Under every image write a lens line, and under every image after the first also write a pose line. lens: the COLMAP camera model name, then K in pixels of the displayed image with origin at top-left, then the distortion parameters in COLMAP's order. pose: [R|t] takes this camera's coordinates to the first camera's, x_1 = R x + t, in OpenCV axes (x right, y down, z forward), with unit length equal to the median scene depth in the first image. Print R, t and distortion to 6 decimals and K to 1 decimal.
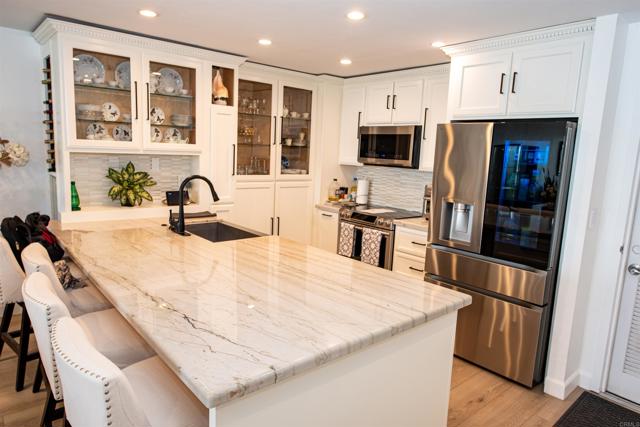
lens RADIAL K [[445.4, 0, 319.4], [0, 445.4, 213.8], [0, 0, 1]] dist [0.006279, 0.003127]
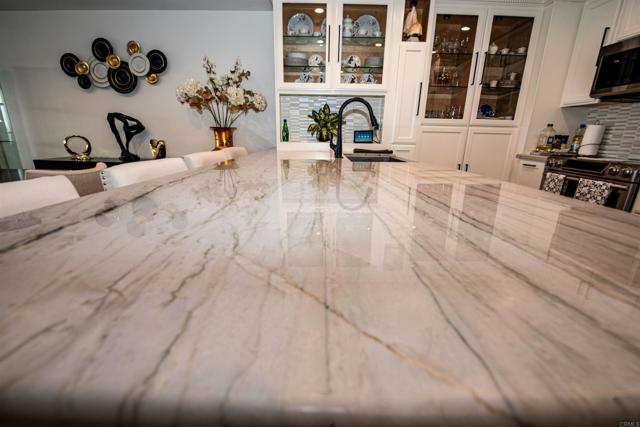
lens RADIAL K [[263.8, 0, 320.1], [0, 263.8, 218.7], [0, 0, 1]] dist [-0.020956, 0.000661]
pose [[0.741412, 0.162545, -0.651066, 0.065500], [-0.089992, 0.985540, 0.143569, 0.074433], [0.664988, -0.047853, 0.745319, 0.355547]]
